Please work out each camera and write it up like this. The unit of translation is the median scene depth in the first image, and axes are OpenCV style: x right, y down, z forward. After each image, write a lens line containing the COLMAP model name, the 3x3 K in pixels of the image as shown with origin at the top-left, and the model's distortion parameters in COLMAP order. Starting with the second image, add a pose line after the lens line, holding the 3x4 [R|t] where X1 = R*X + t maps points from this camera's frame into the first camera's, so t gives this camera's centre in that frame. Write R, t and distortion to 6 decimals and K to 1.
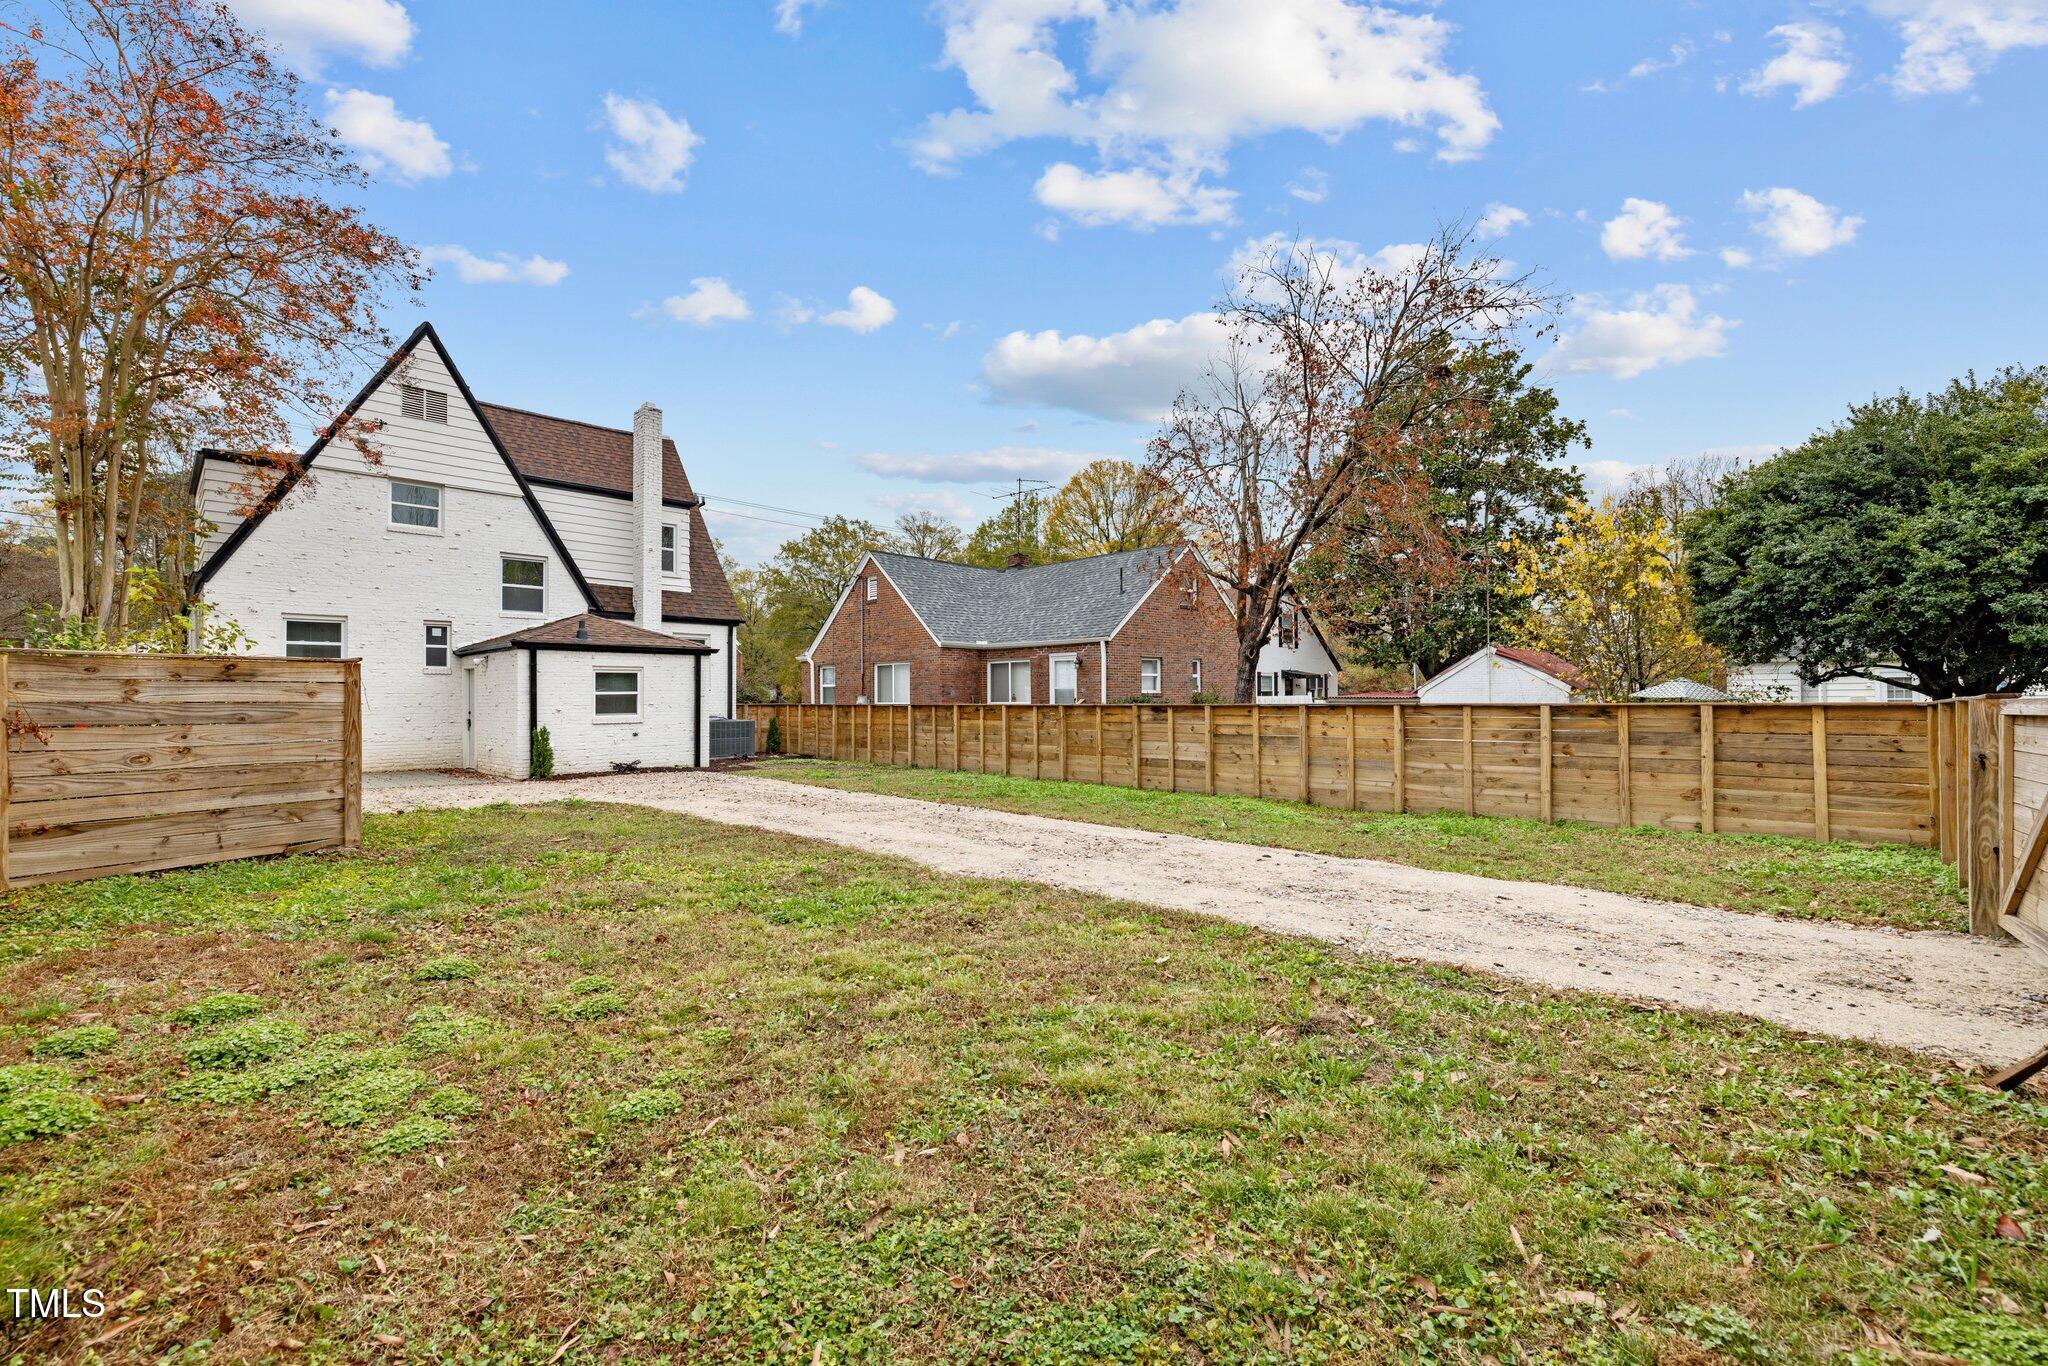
lens RADIAL K [[856.2, 0, 1029.4], [0, 856.2, 681.5], [0, 0, 1]] dist [0.001470, 0.000230]
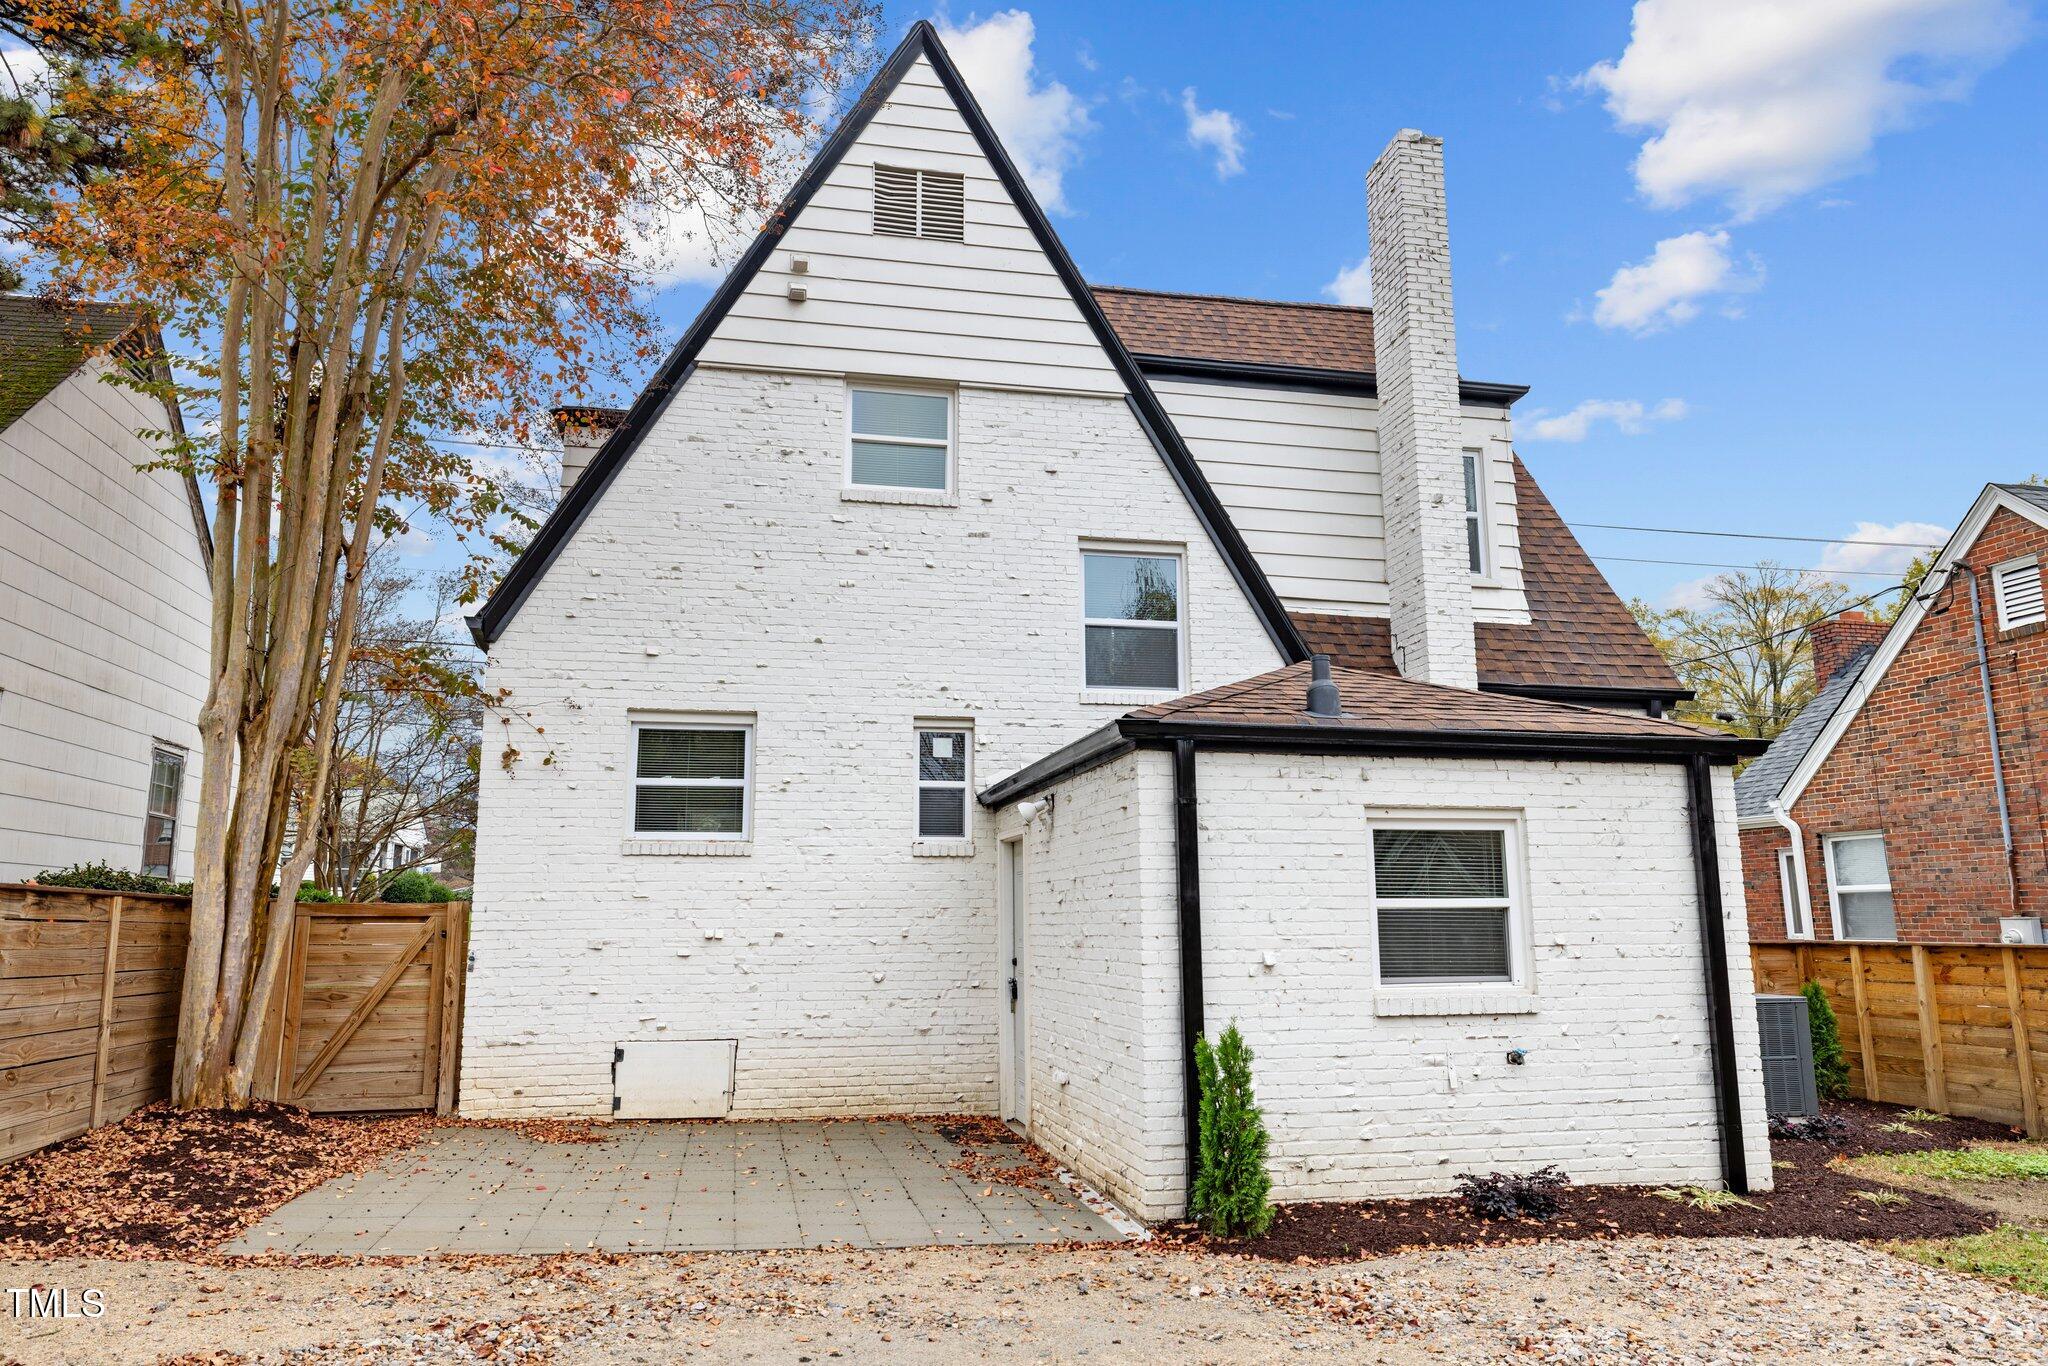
lens RADIAL K [[1331.5, 0, 1015.8], [0, 1331.5, 683.2], [0, 0, 1]] dist [0.004017, 0.000144]
pose [[0.825989, -0.098231, -0.555060, -0.324180], [0.008927, 0.986855, -0.161363, 0.010821], [0.563615, 0.128329, 0.816009, 0.518428]]
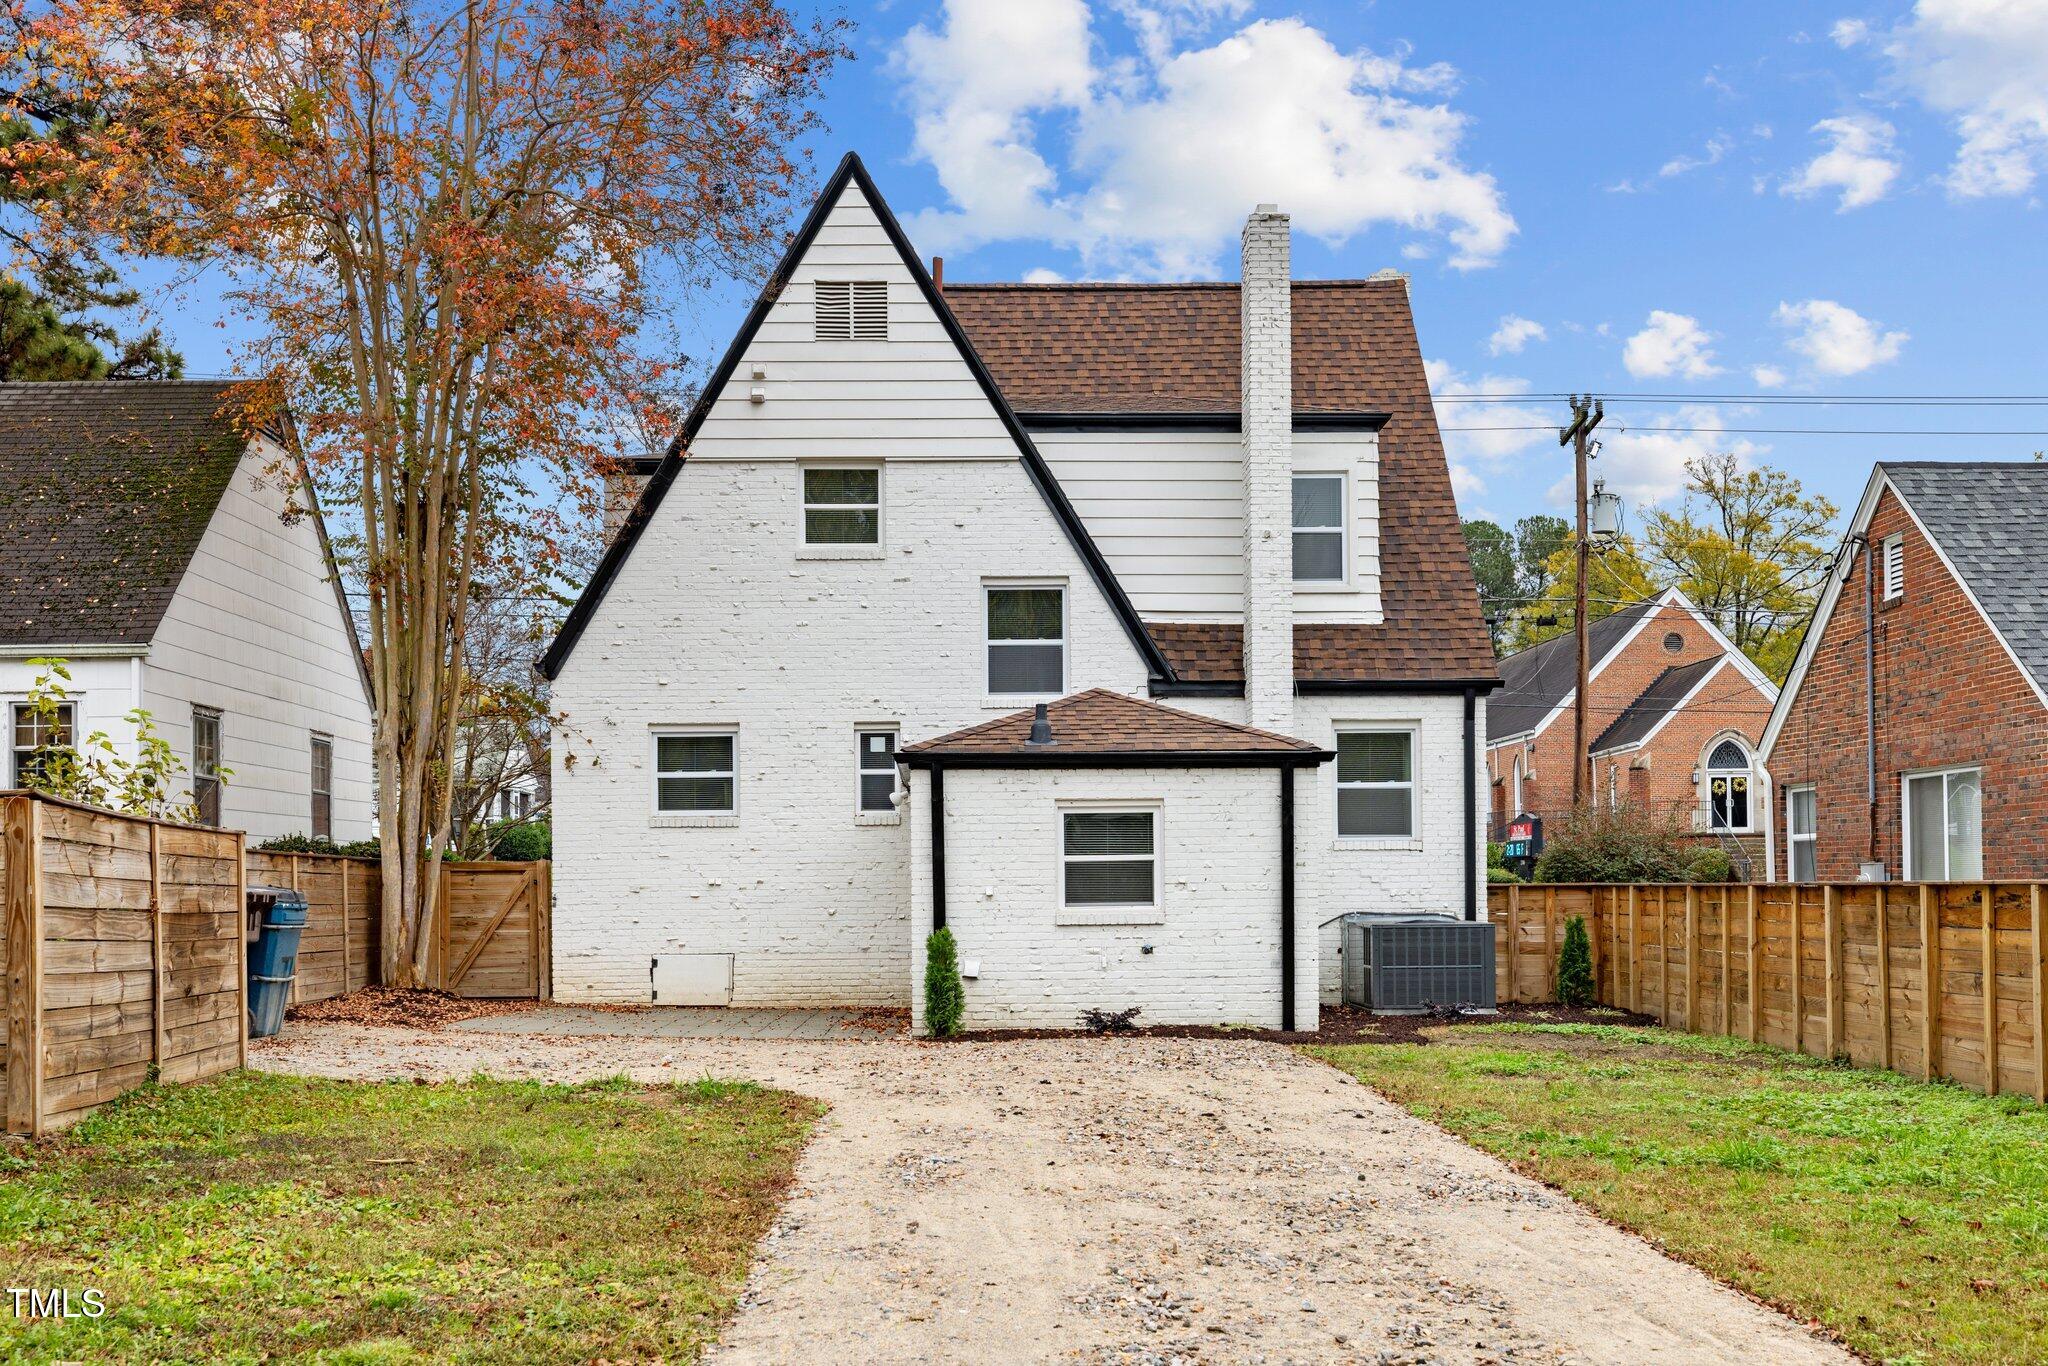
lens RADIAL K [[1977.4, 0, 1028.9], [0, 1977.4, 831.2], [0, 0, 1]] dist [0.007274, 0.000000]
pose [[0.715581, -0.019682, -0.698253, 0.204964], [0.016936, 0.999798, -0.010825, 0.009270], [0.698325, -0.004079, 0.715770, 0.205356]]
